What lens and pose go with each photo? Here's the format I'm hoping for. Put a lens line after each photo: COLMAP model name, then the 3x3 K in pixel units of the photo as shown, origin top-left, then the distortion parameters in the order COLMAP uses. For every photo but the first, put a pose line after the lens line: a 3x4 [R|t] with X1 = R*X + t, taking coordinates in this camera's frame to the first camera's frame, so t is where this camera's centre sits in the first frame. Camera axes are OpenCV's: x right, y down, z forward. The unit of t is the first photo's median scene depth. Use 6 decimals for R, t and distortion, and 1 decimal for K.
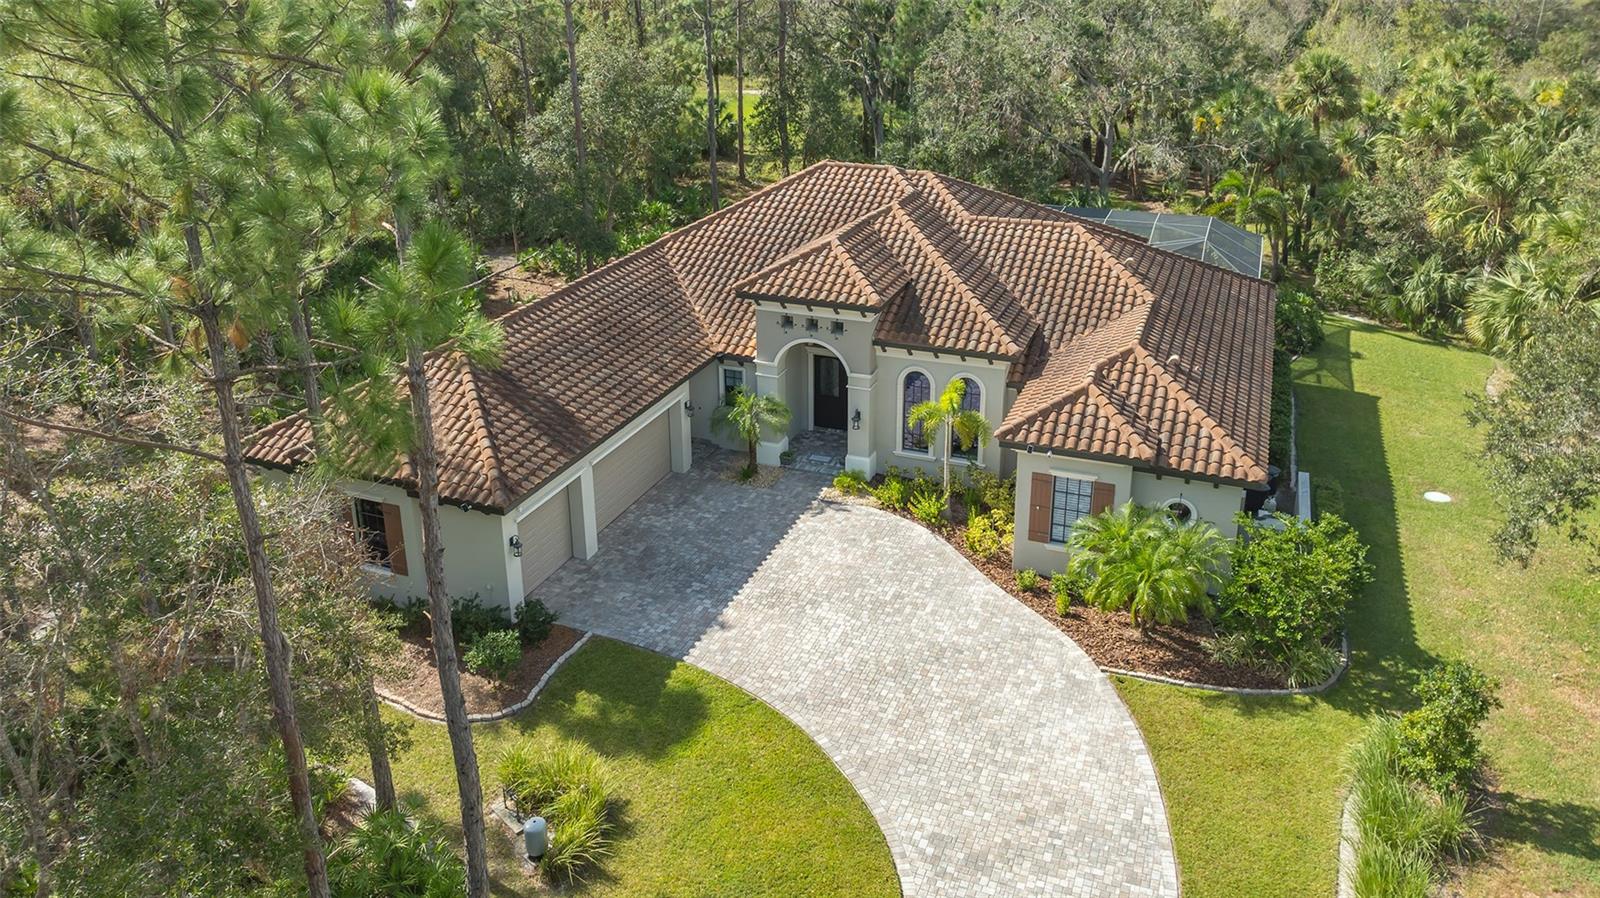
lens RADIAL K [[1160.5, 0, 801.1], [0, 1160.5, 317.4], [0, 0, 1]] dist [-0.011139, 0.003938]
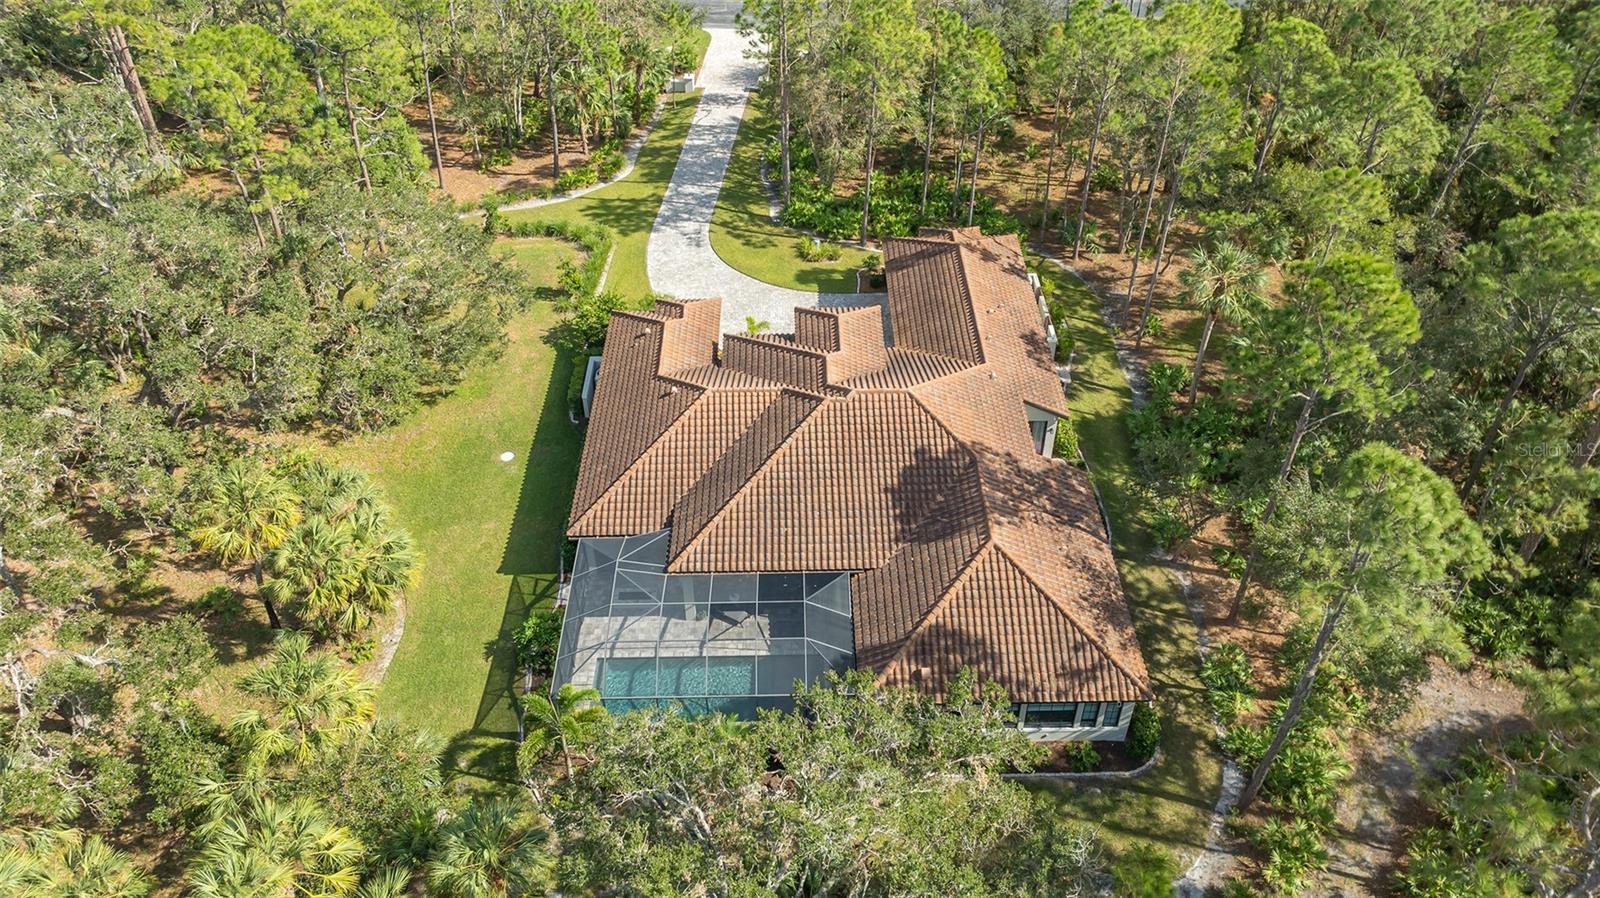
lens RADIAL K [[1160.5, 0, 801.1], [0, 1160.5, 317.4], [0, 0, 1]] dist [-0.011139, 0.003938]
pose [[-0.922525, 0.236874, -0.304693, 0.647415], [-0.112956, 0.589199, 0.800053, -1.533673], [0.369037, 0.772486, -0.516795, 2.006184]]
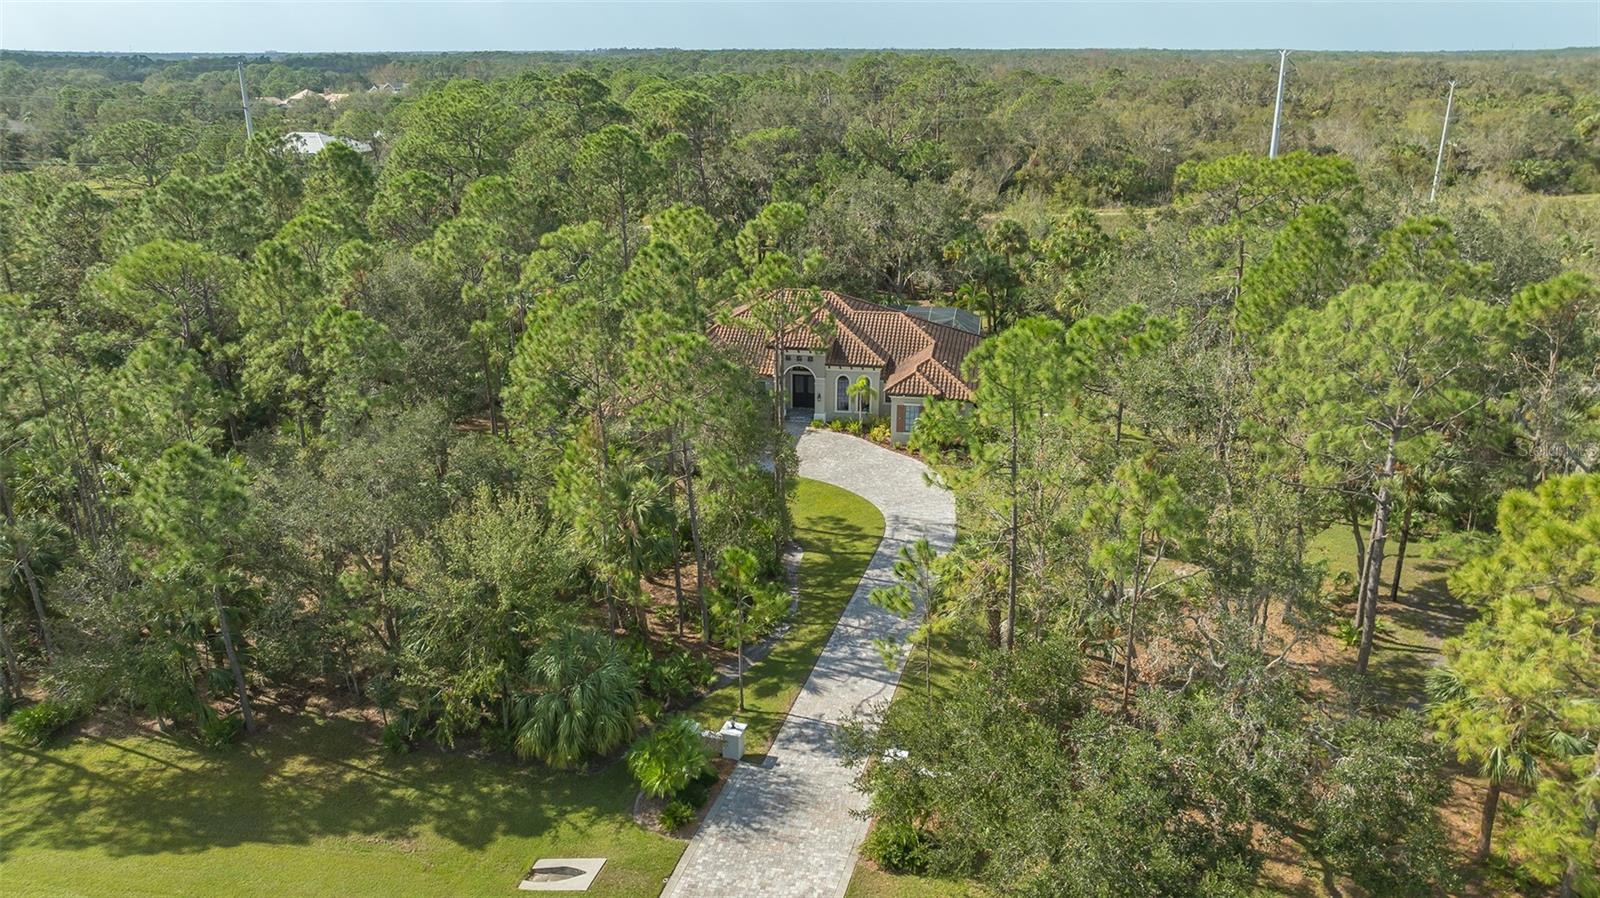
lens RADIAL K [[1139.2, 0, 791.0], [0, 1139.2, 430.0], [0, 0, 1]] dist [-0.013976, -0.005434]
pose [[0.980647, -0.057633, 0.187108, -0.479556], [0.055791, 0.998328, 0.015102, 0.123220], [-0.187666, -0.004371, 0.982223, -1.376211]]
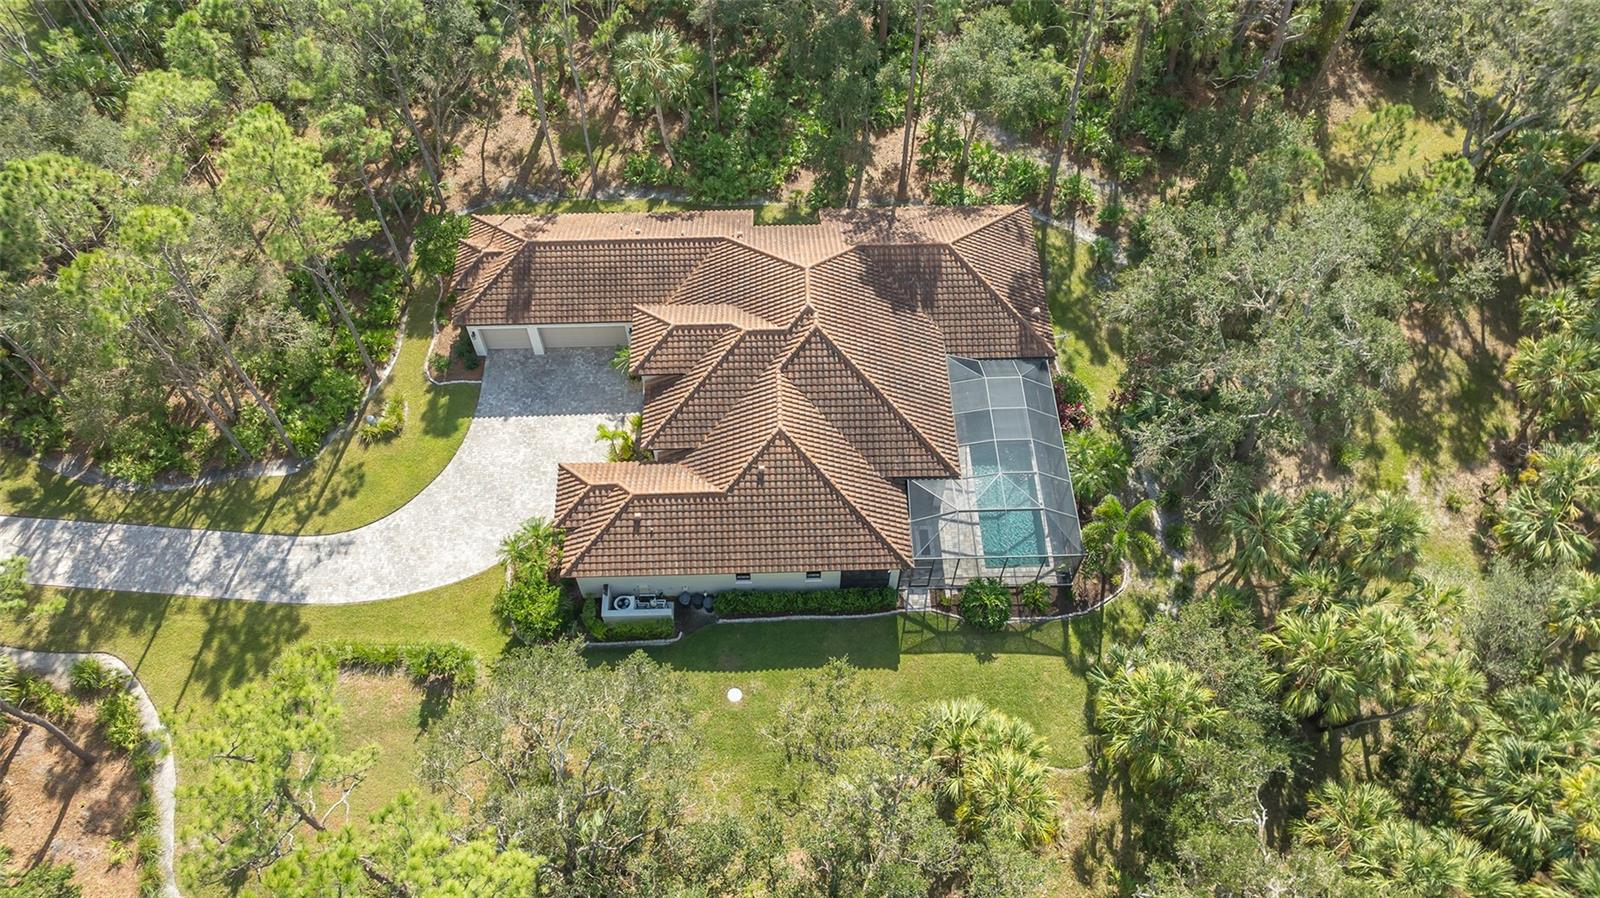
lens RADIAL K [[1139.2, 0, 791.0], [0, 1139.2, 430.0], [0, 0, 1]] dist [-0.013976, -0.005434]
pose [[0.396671, 0.765206, -0.507062, 1.160393], [-0.283171, 0.627442, 0.725348, -1.344898], [0.873193, -0.144139, 0.465572, 0.371230]]
